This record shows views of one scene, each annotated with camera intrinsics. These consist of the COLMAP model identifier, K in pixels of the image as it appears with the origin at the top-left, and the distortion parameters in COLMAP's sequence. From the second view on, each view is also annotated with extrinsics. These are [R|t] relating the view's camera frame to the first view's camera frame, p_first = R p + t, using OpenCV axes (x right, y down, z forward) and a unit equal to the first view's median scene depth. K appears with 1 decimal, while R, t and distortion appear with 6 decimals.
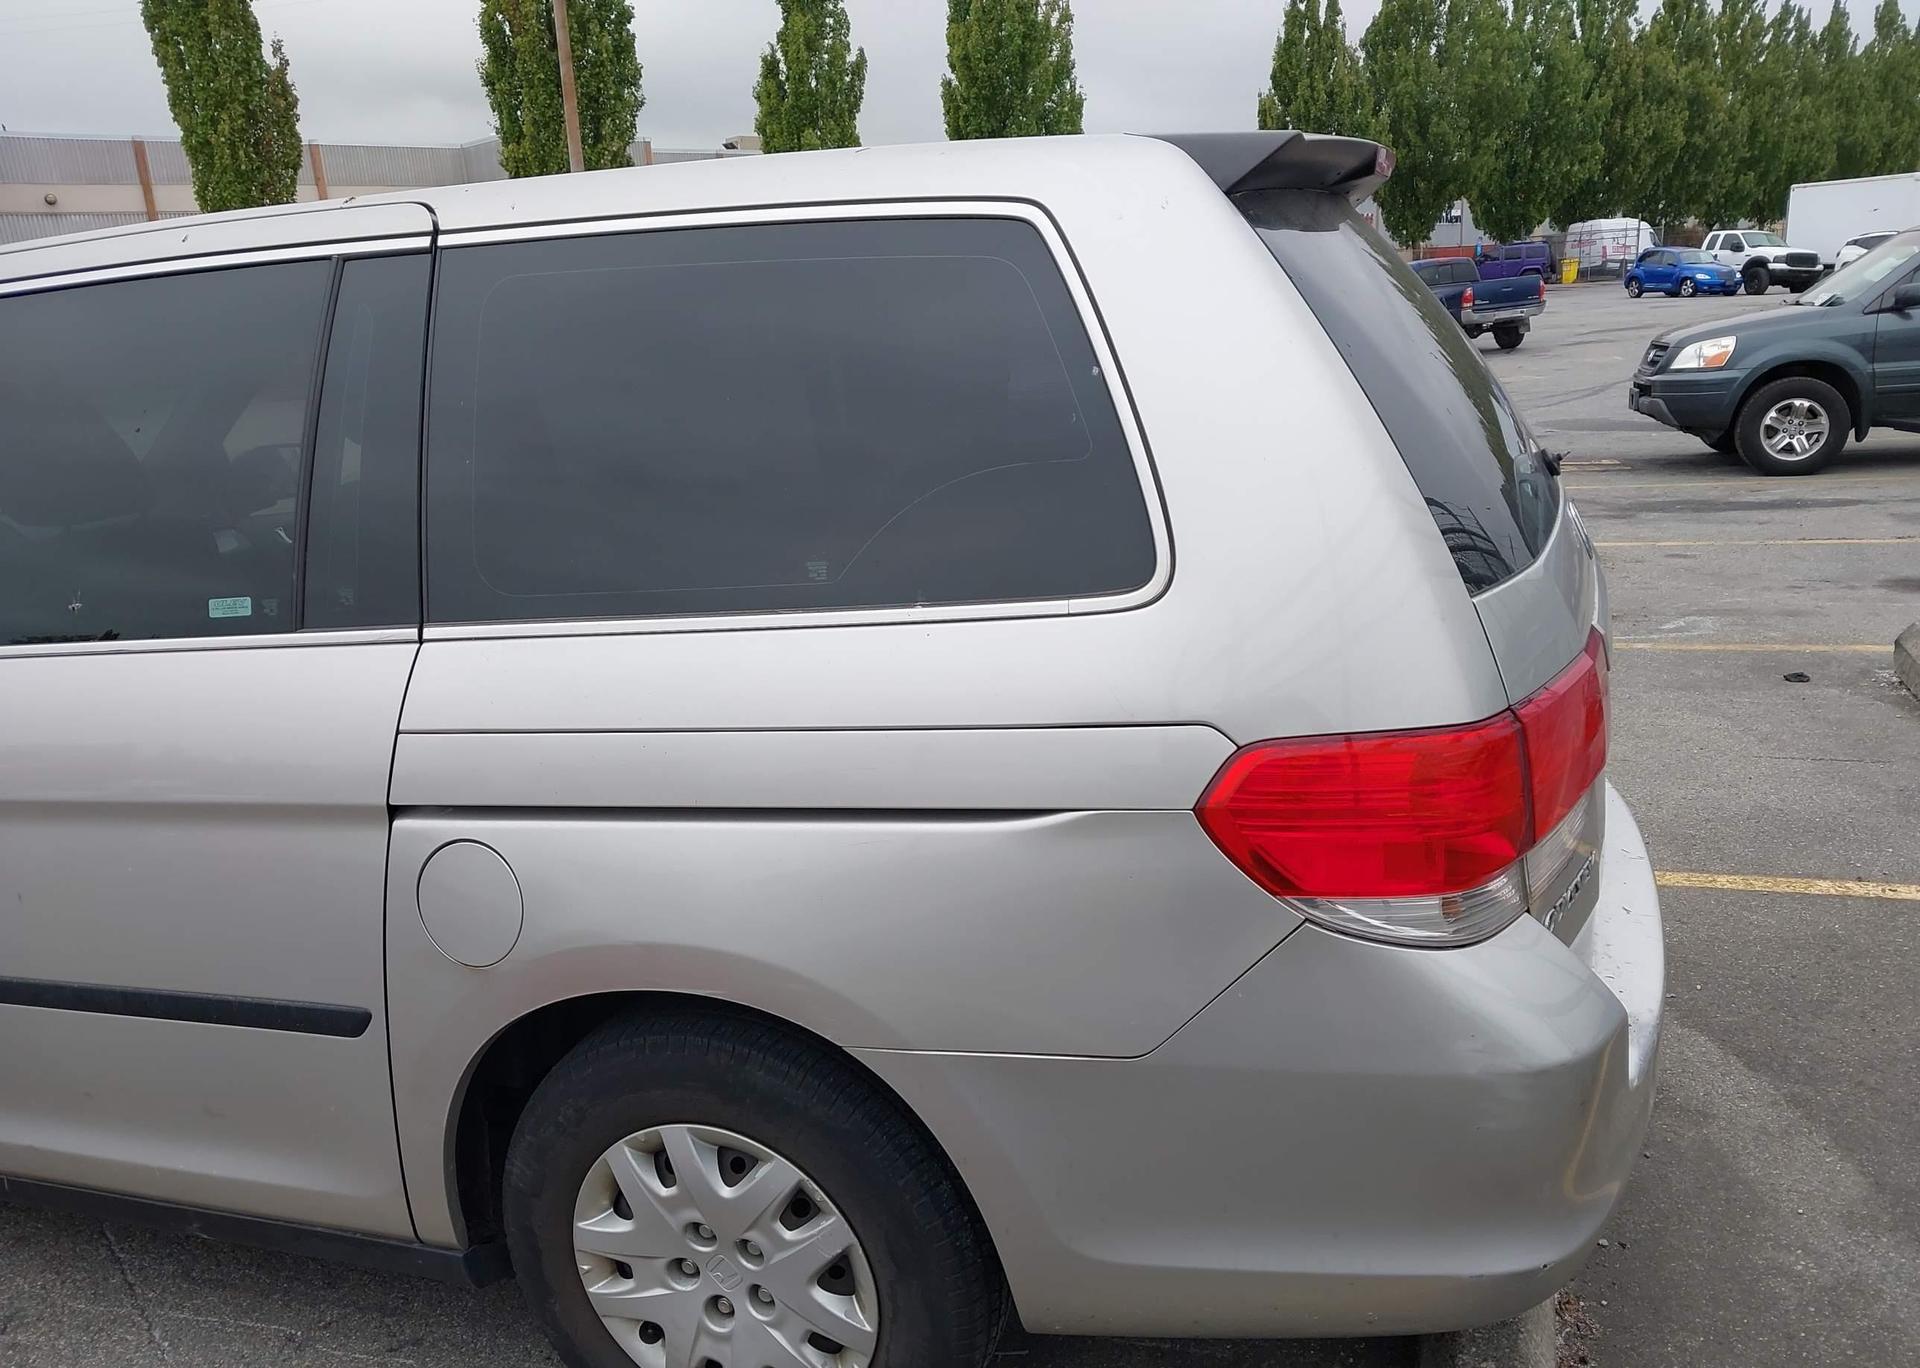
lens RADIAL K [[1506.8, 0, 960.5], [0, 1506.8, 688.3], [0, 0, 1]] dist [0.027541, -0.022451]
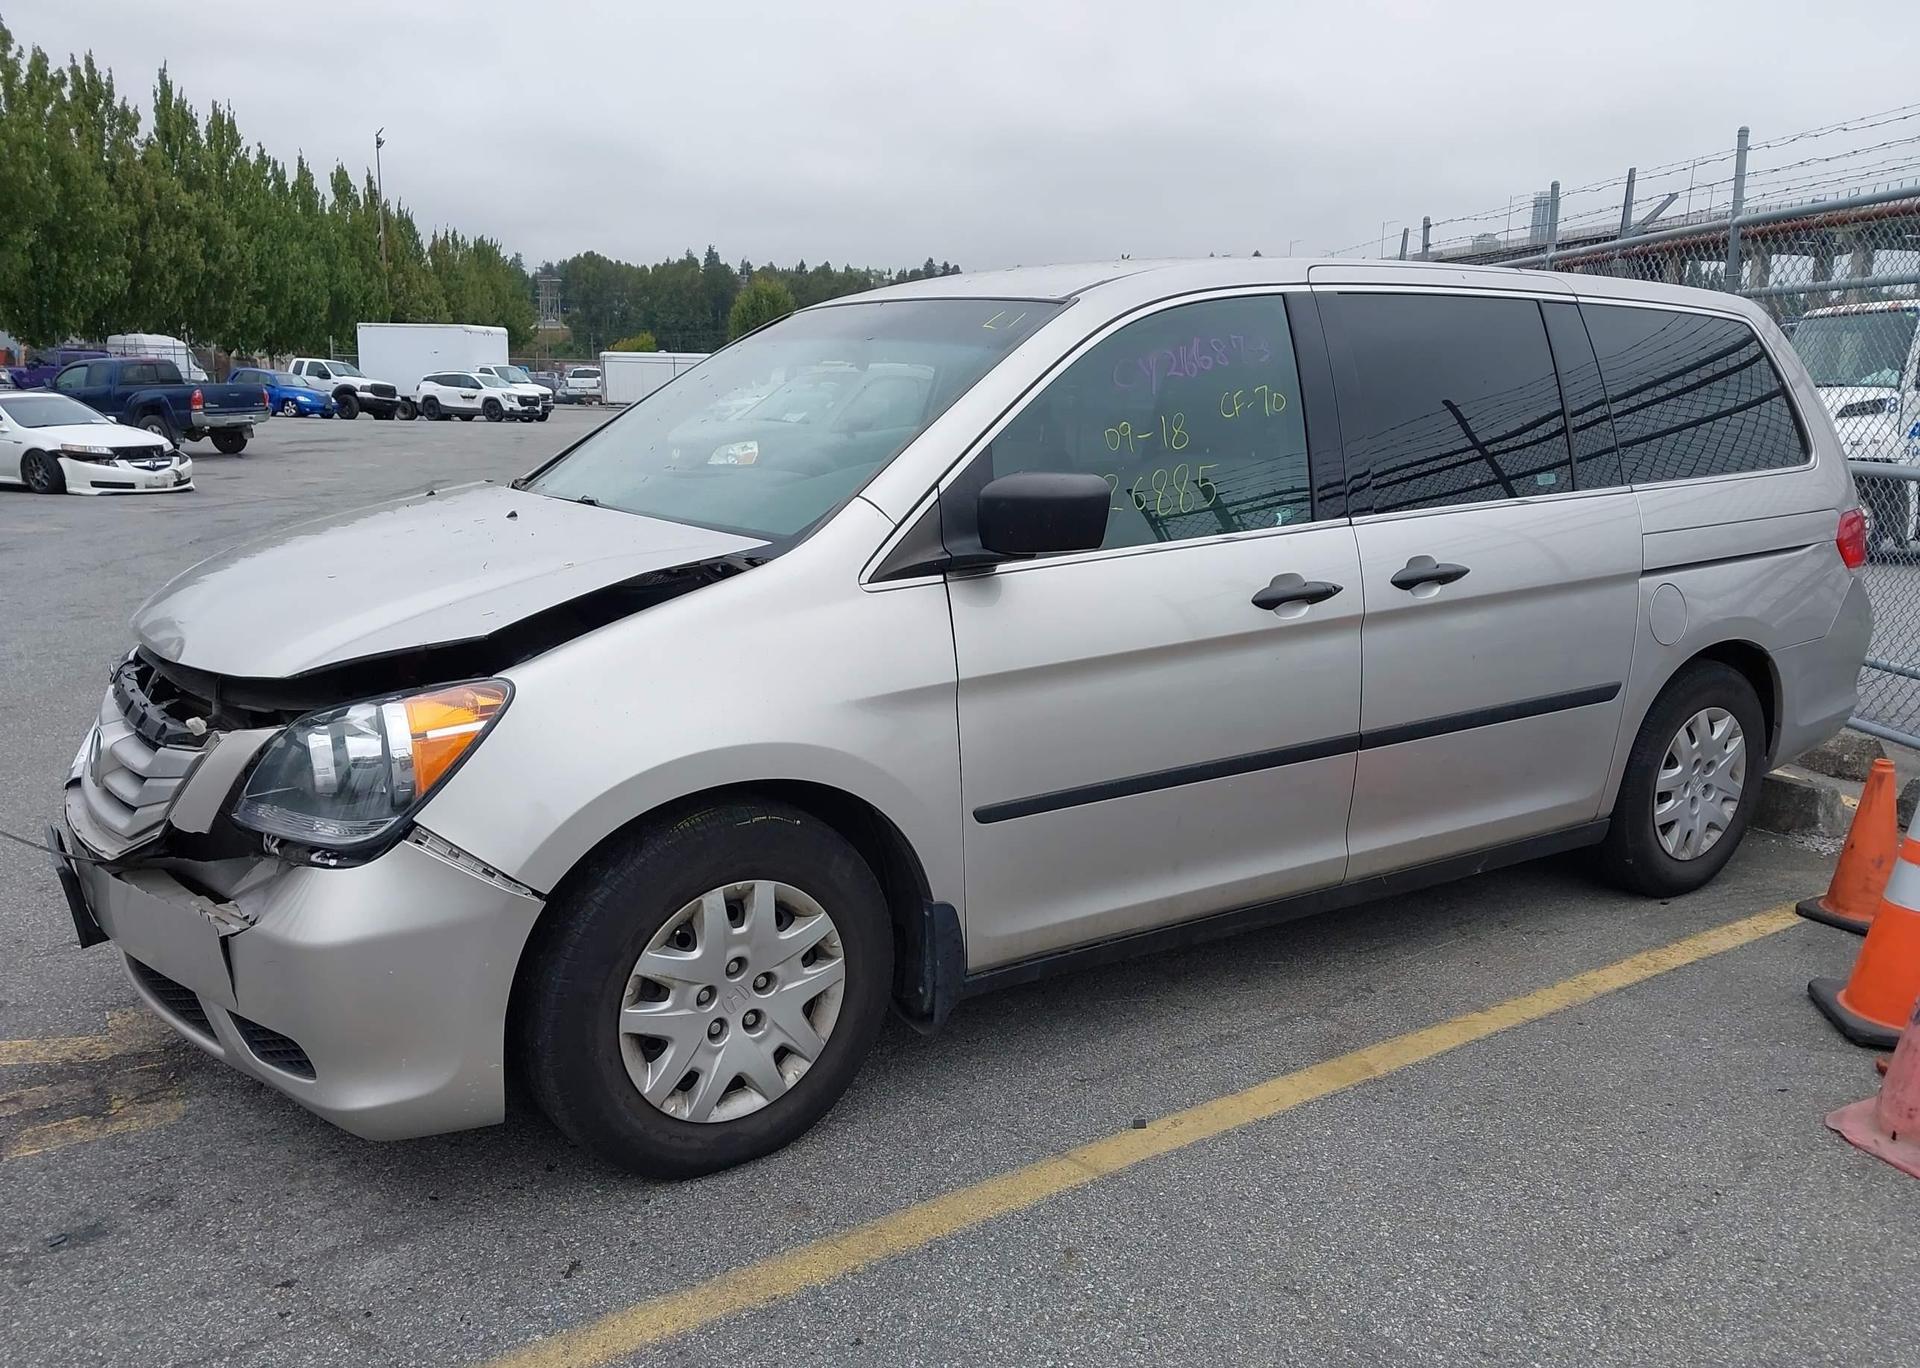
lens RADIAL K [[1506.8, 0, 962.1], [0, 1506.8, 700.6], [0, 0, 1]] dist [0.027541, -0.022451]
pose [[0.599493, -0.086932, 0.795645, -0.141881], [0.144044, 0.989571, -0.000412, 0.006439], [-0.787311, 0.114854, 0.605763, 0.028084]]
